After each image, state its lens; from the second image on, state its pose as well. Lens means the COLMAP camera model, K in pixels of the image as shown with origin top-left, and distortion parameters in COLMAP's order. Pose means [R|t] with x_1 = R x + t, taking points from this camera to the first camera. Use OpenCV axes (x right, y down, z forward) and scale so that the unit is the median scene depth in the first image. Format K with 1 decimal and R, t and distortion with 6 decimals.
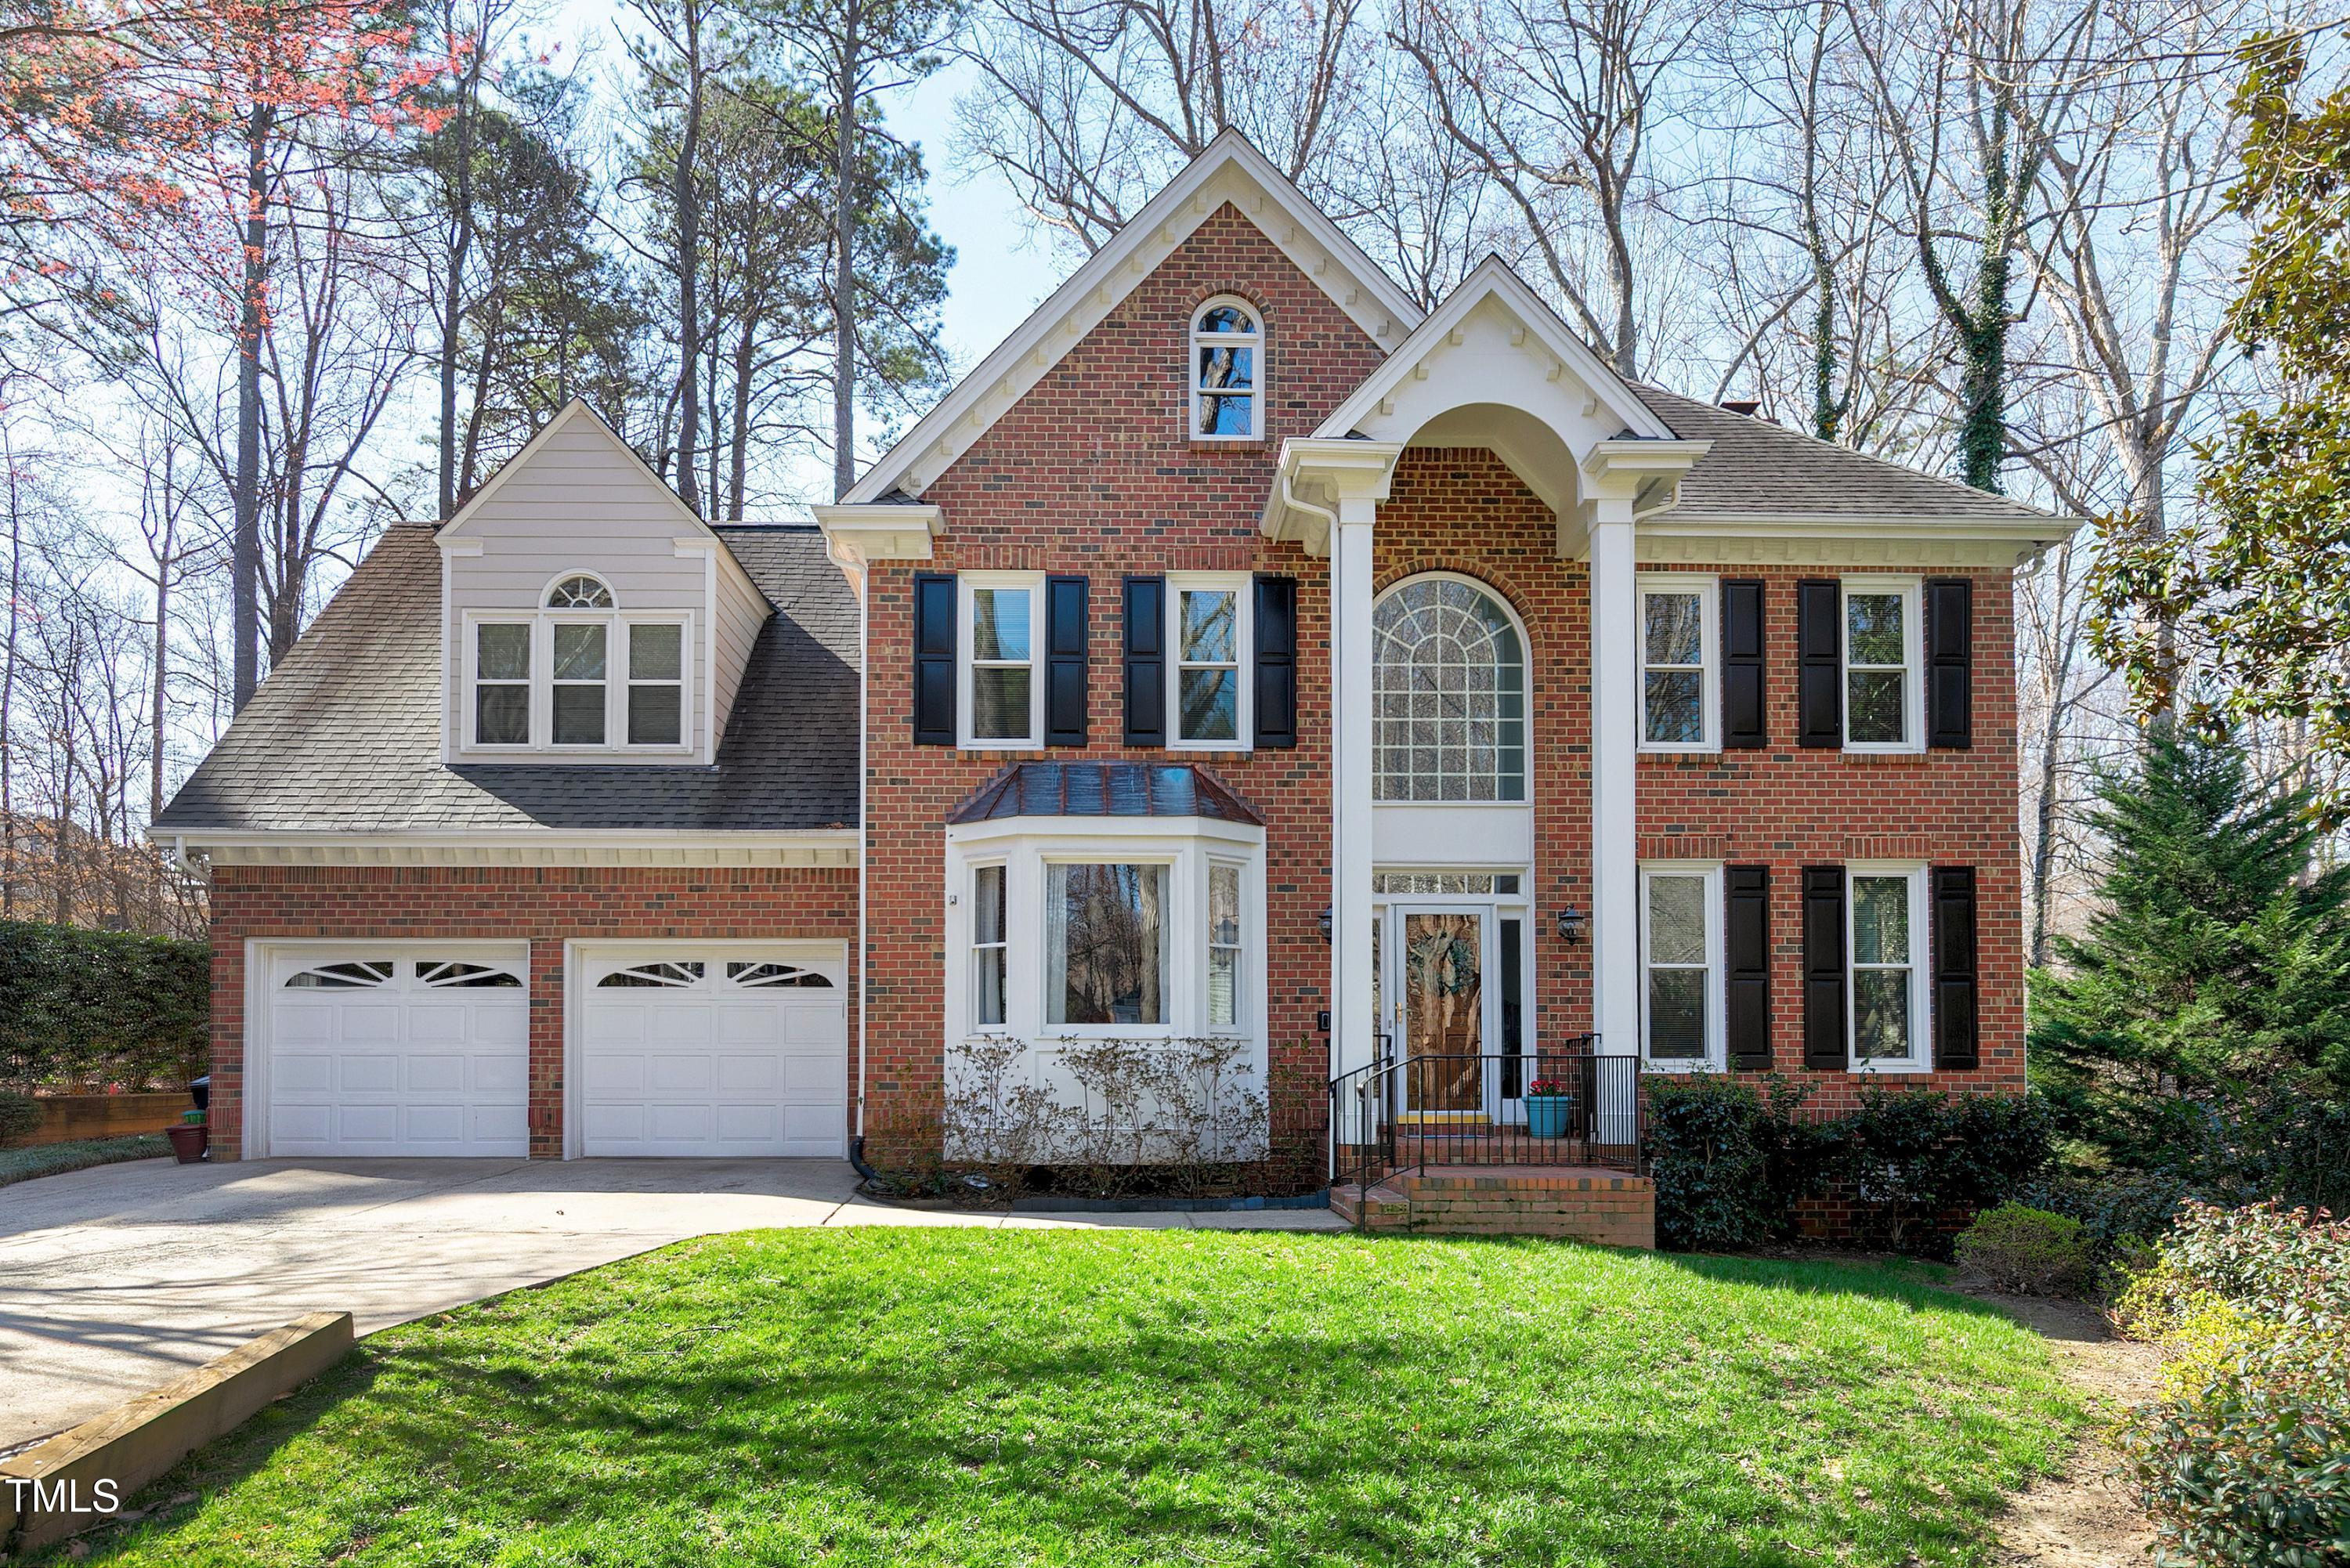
lens RADIAL K [[1546.0, 0, 1174.8], [0, 1546.0, 999.5], [0, 0, 1]] dist [-0.000082, 0.001005]
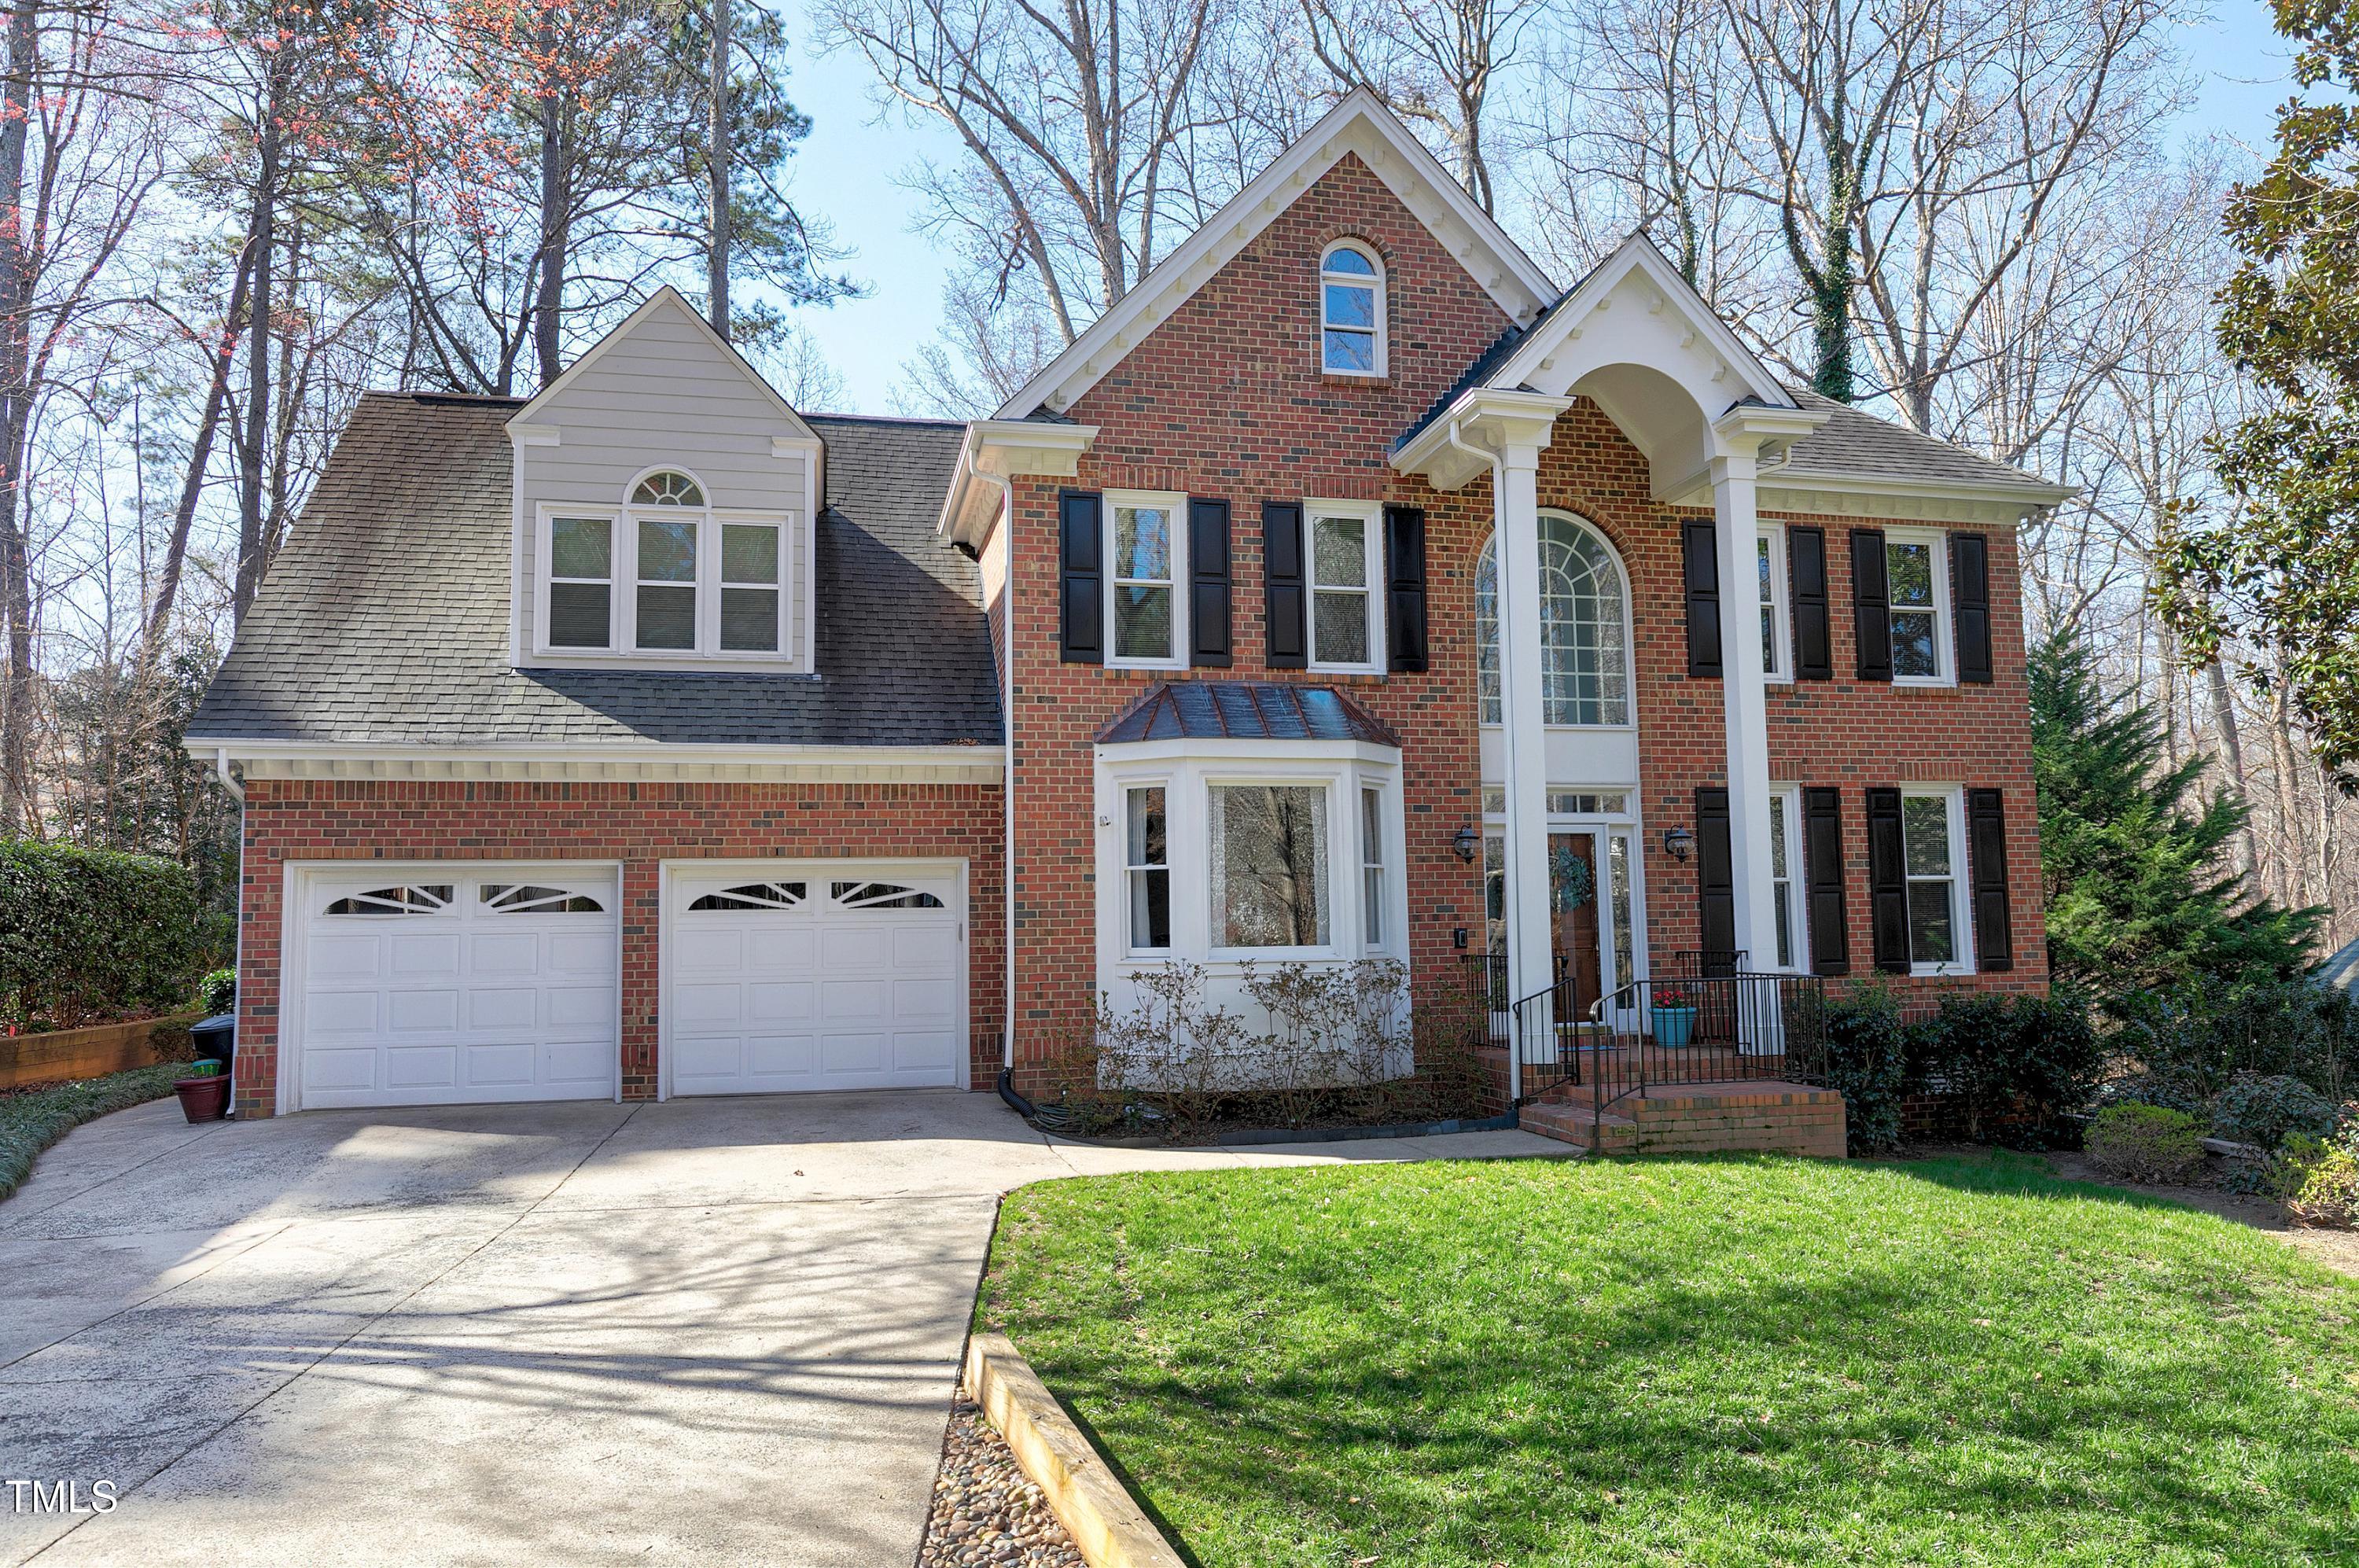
lens RADIAL K [[1567.1, 0, 1179.0], [0, 1567.1, 754.5], [0, 0, 1]] dist [-0.005822, -0.001147]
pose [[0.977930, 0.006855, 0.208820, -0.300312], [0.006855, 0.997871, -0.064860, -0.040872], [-0.208820, 0.064860, 0.975801, 0.016610]]
